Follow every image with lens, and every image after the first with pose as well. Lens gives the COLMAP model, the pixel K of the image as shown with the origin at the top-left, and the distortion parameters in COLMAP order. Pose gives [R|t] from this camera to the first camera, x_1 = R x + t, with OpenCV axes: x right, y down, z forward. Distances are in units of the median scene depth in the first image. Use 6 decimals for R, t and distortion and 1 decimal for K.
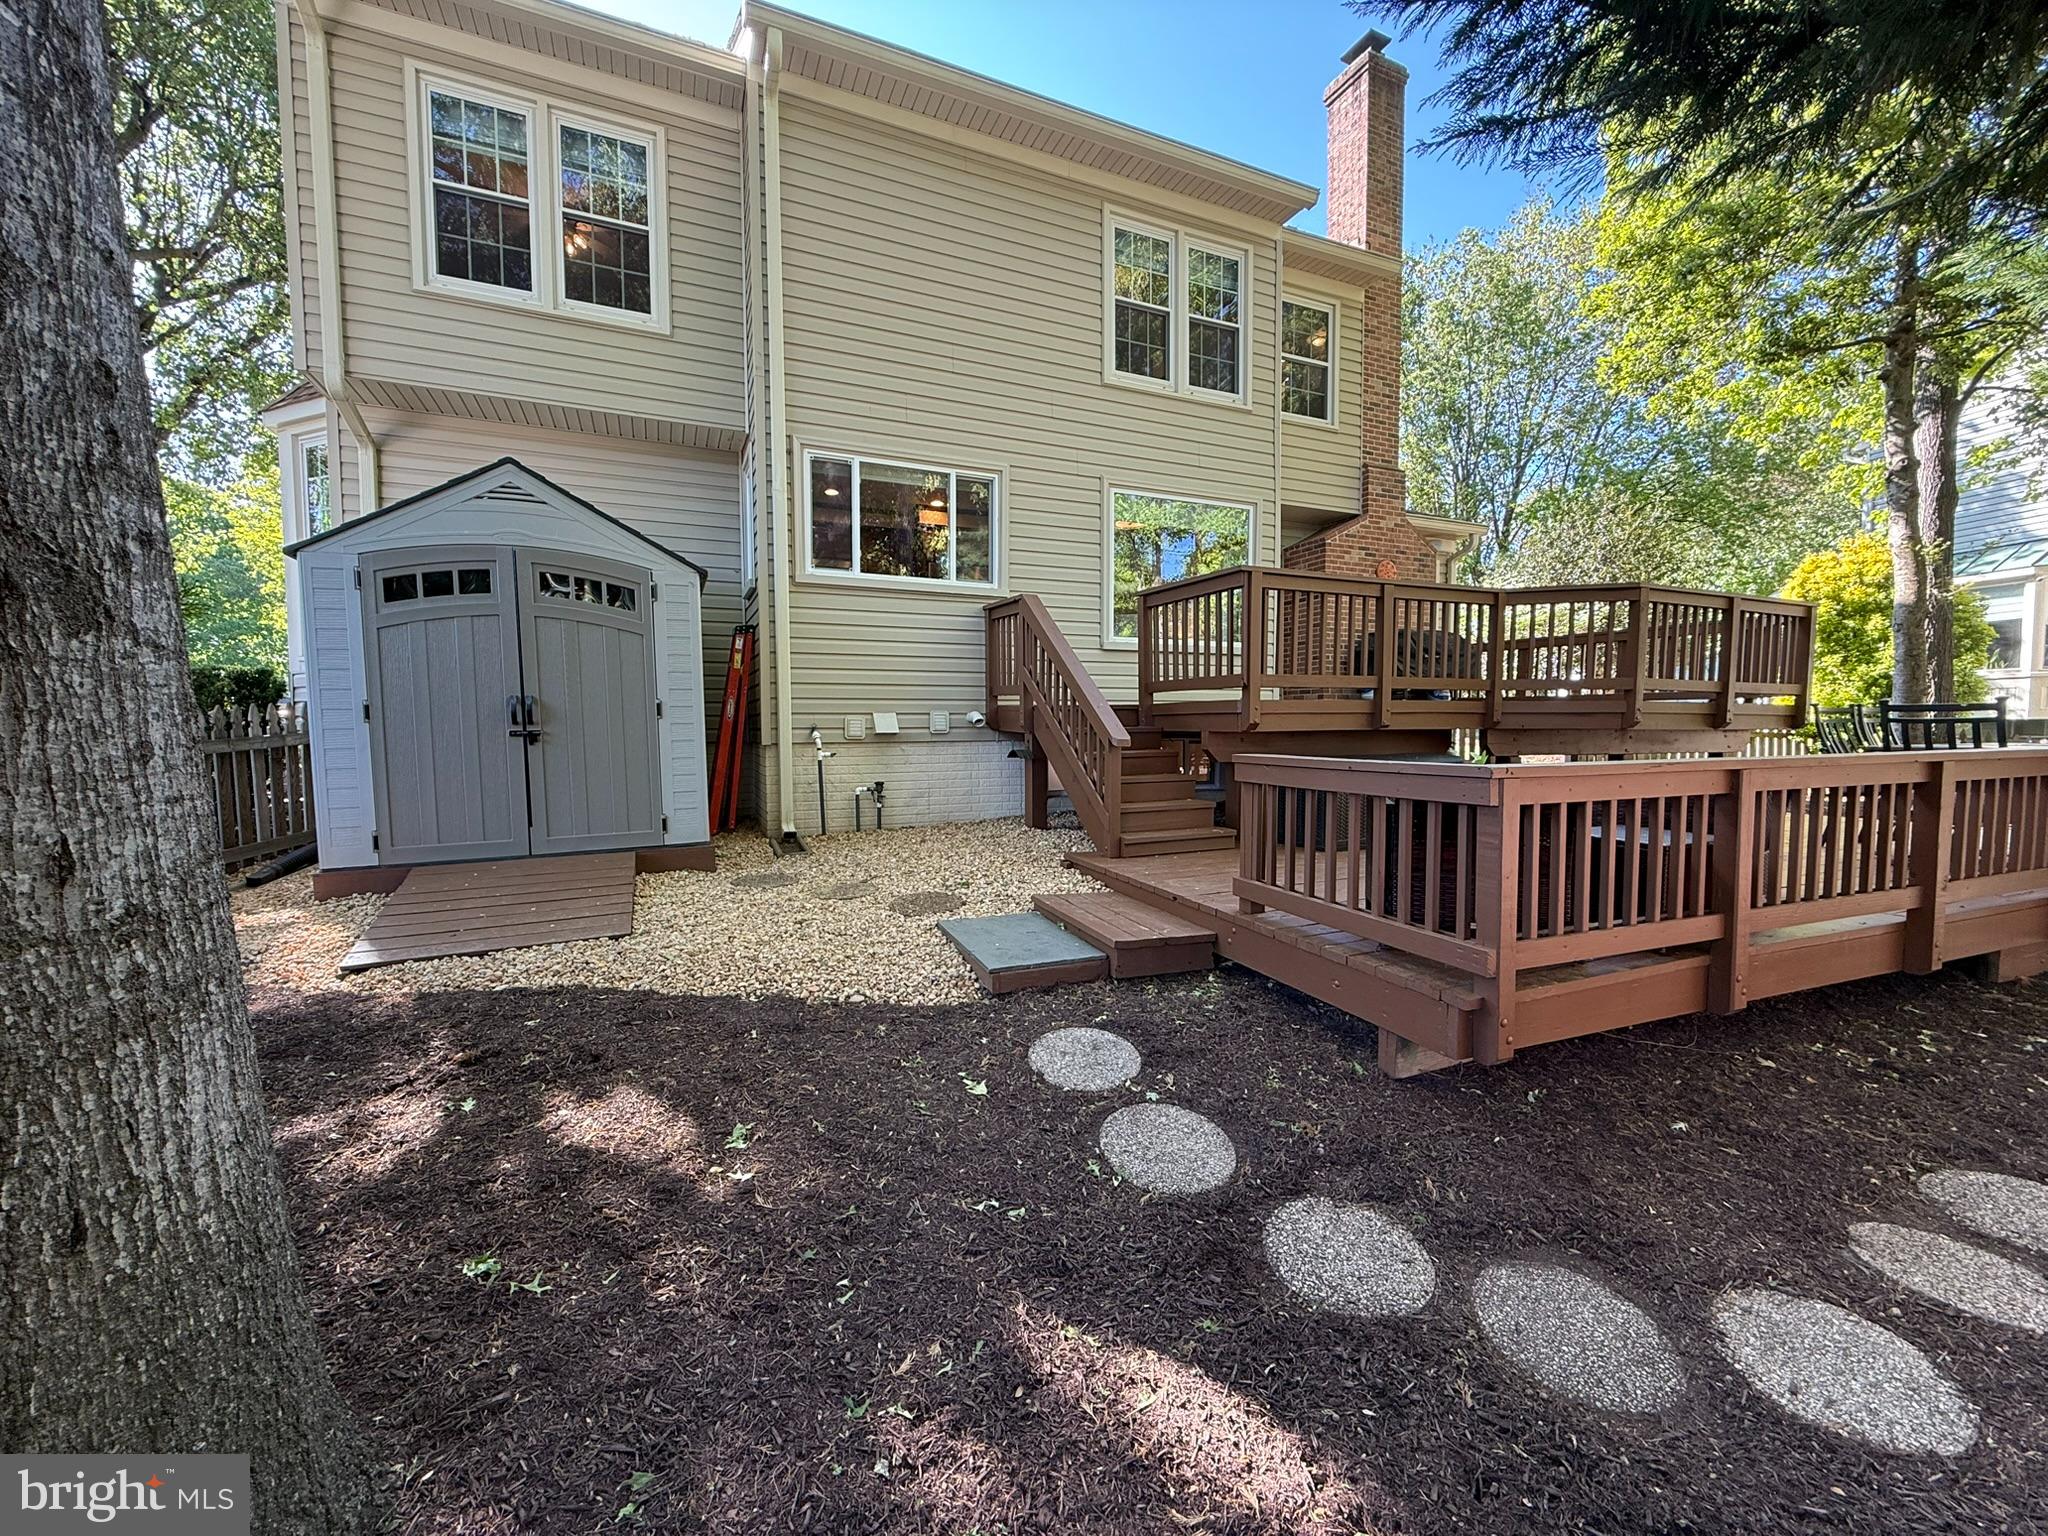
lens RADIAL K [[813.2, 0, 1019.4], [0, 813.2, 769.9], [0, 0, 1]] dist [0.001263, -0.000623]
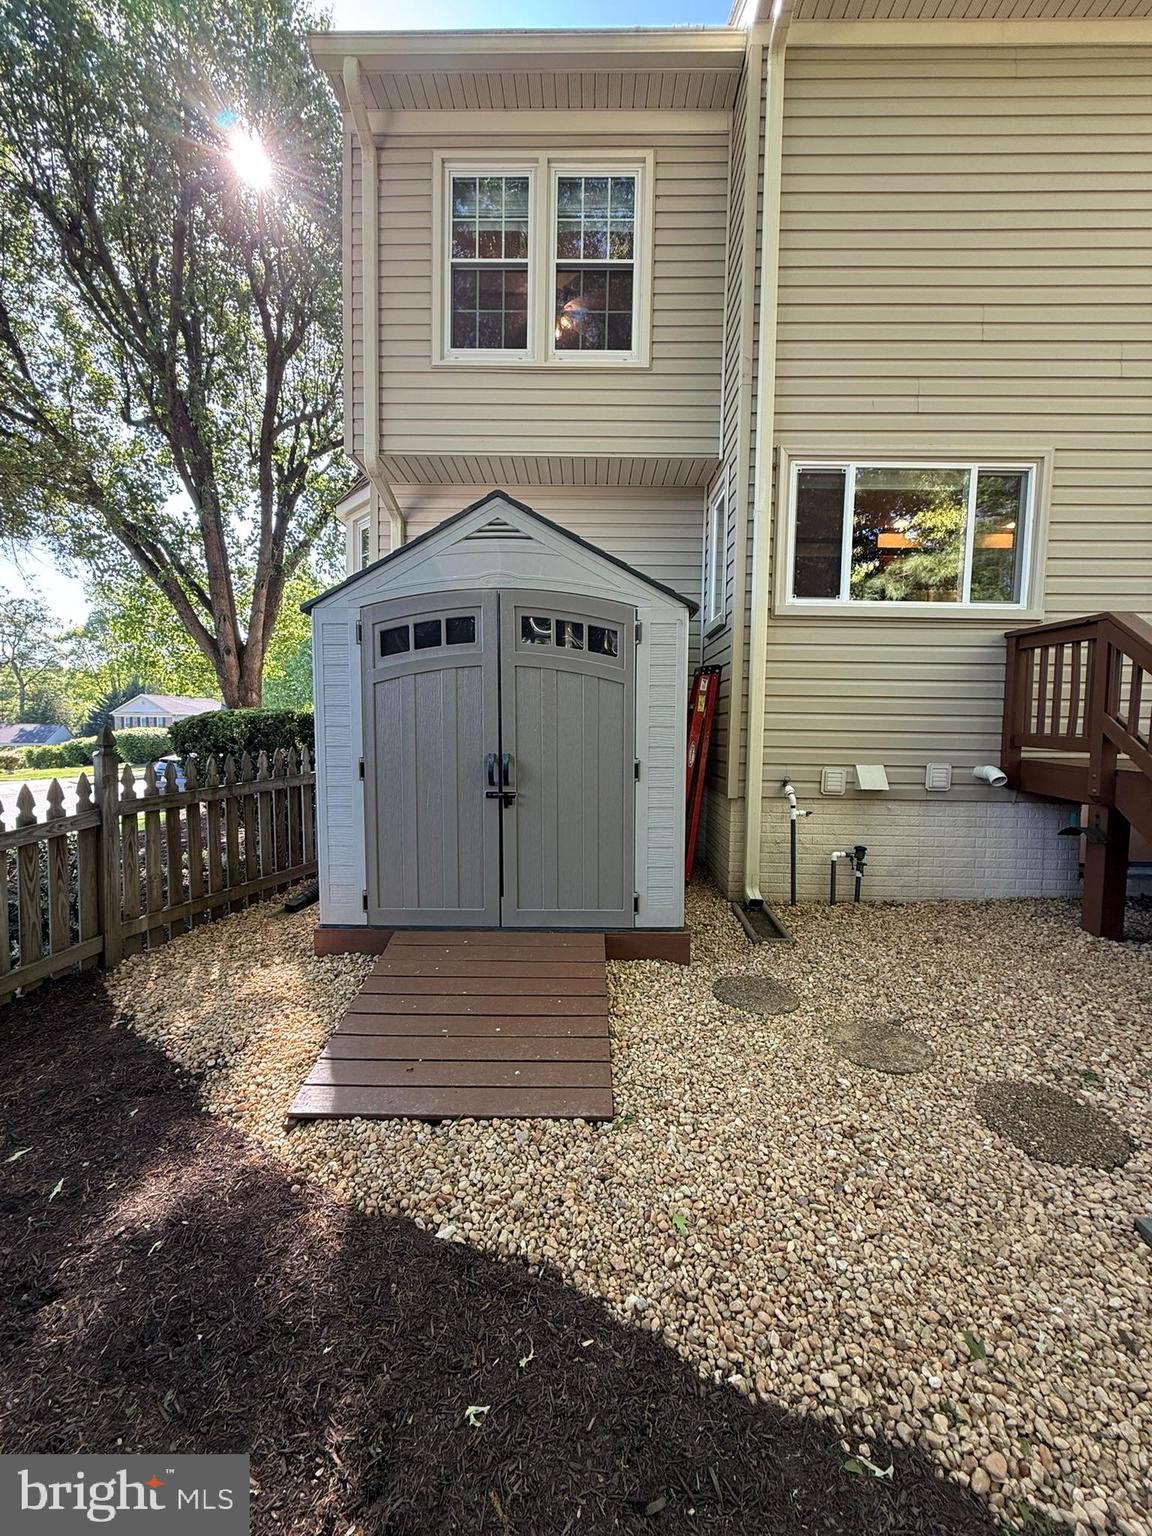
lens RADIAL K [[609.9, 0, 576.0], [0, 609.9, 768.0], [0, 0, 1]] dist [0.001263, -0.000623]
pose [[0.906027, 0.045443, -0.420773, -0.181085], [-0.042991, 0.998958, 0.015316, -0.065779], [0.421030, 0.004213, 0.907037, 0.306982]]
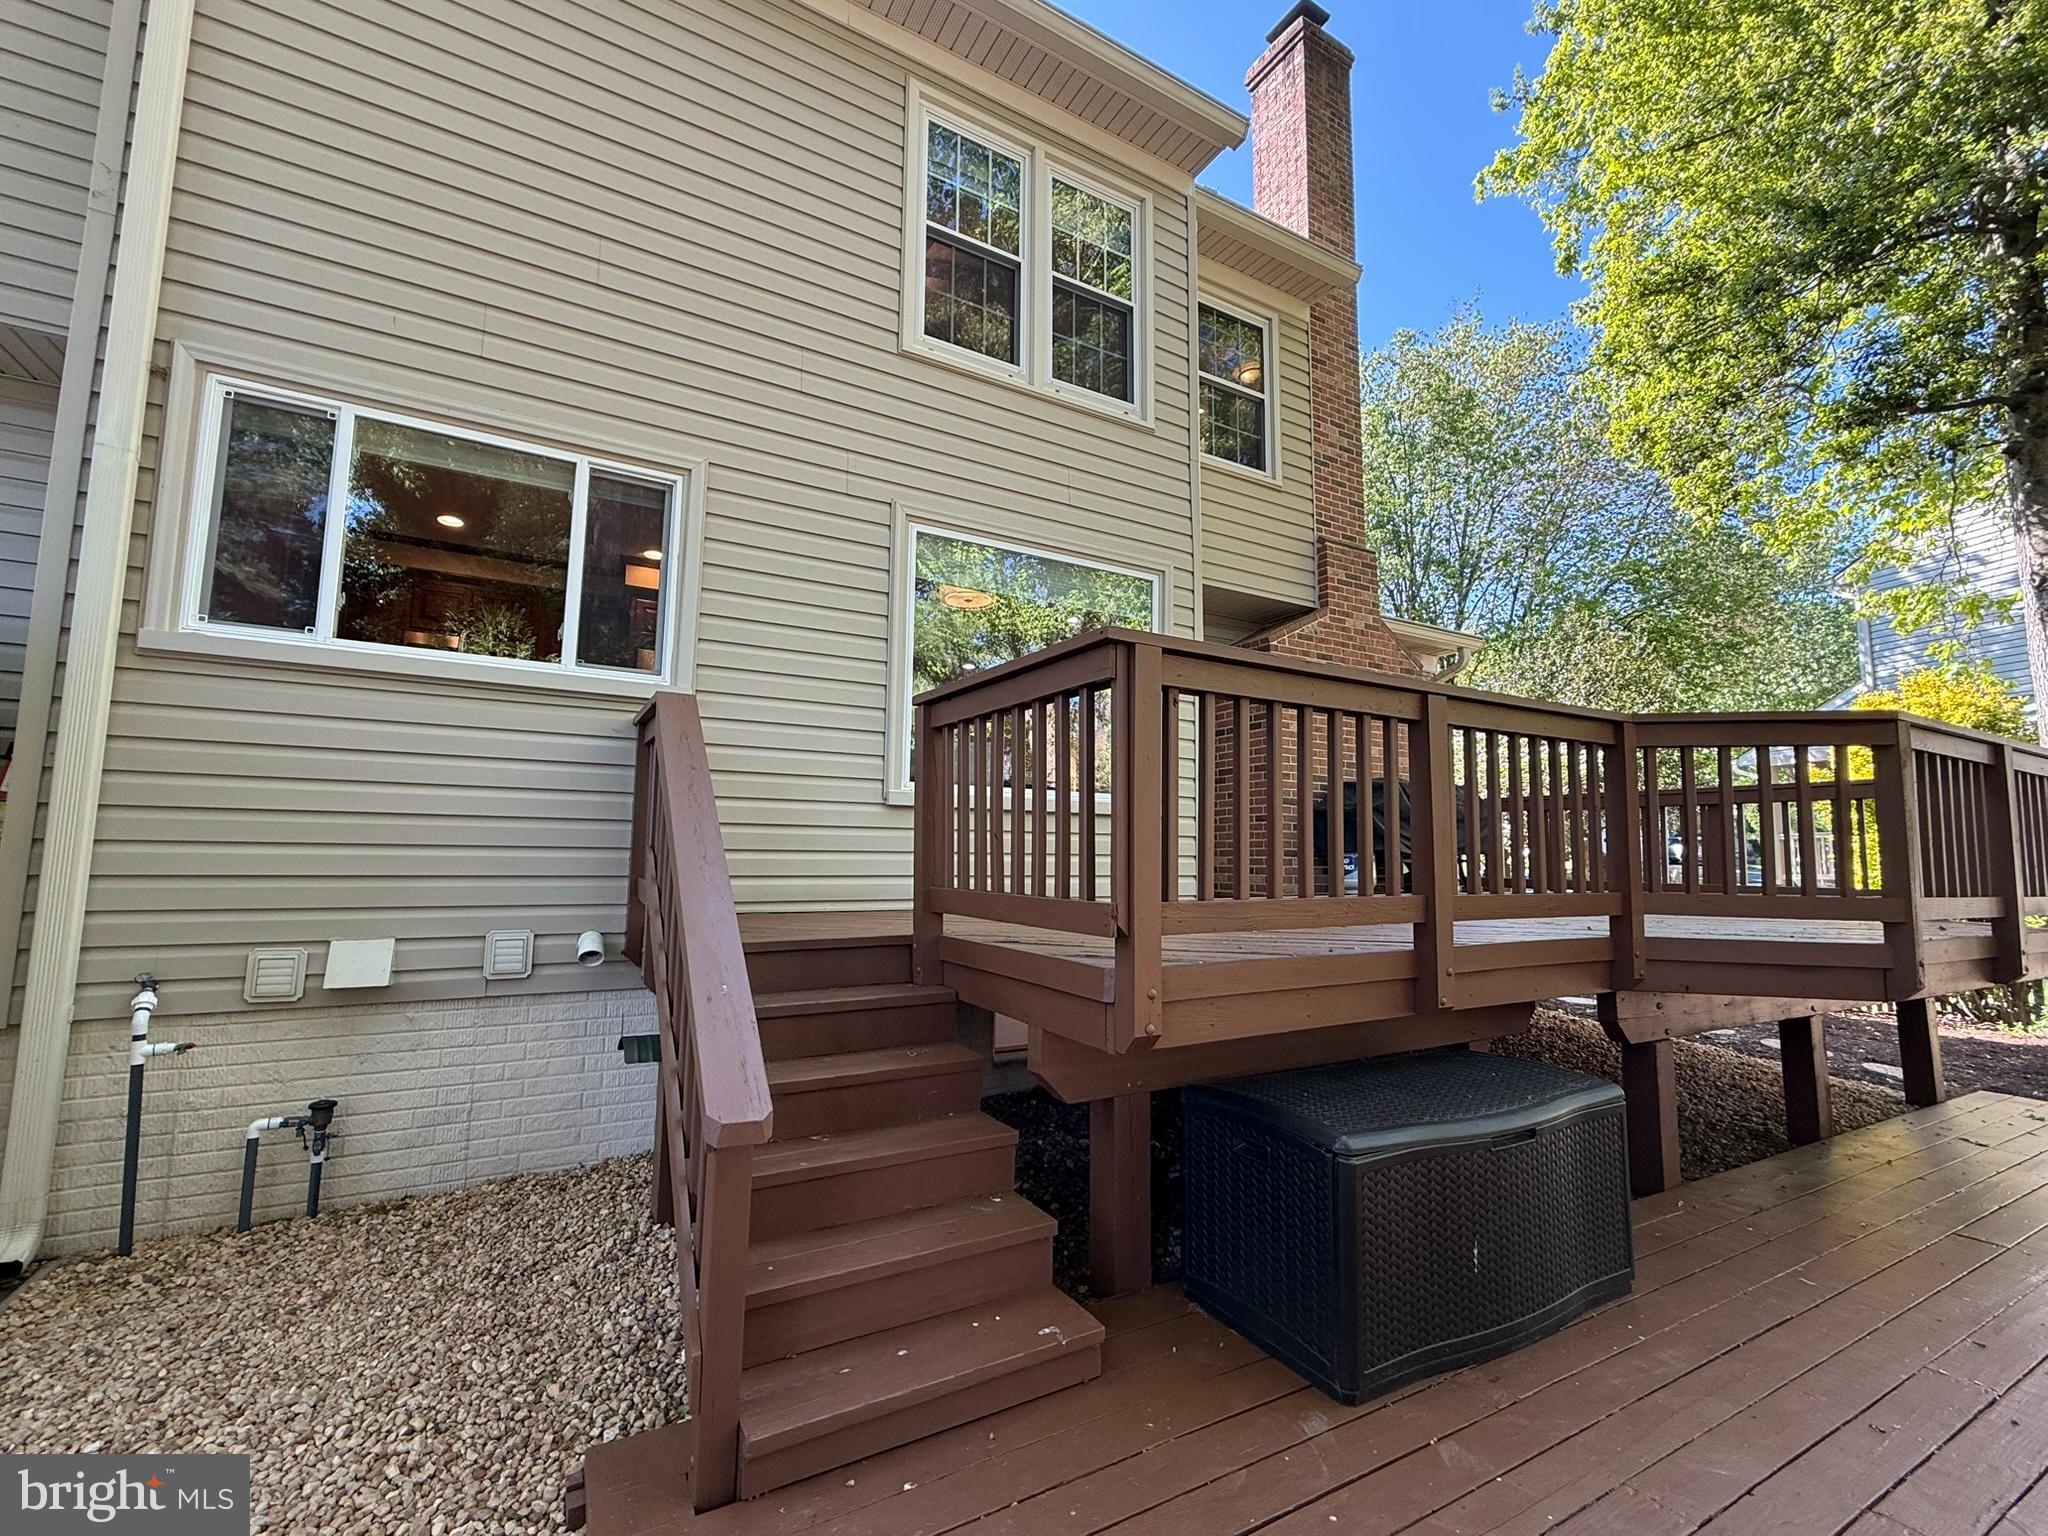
lens RADIAL K [[881.9, 0, 1027.9], [0, 881.9, 771.5], [0, 0, 1]] dist [0.000522, 0.001639]
pose [[0.993695, 0.026554, 0.108923, 0.151325], [-0.009382, 0.987834, -0.155227, -0.092760], [-0.111720, 0.153226, 0.981856, 0.475796]]
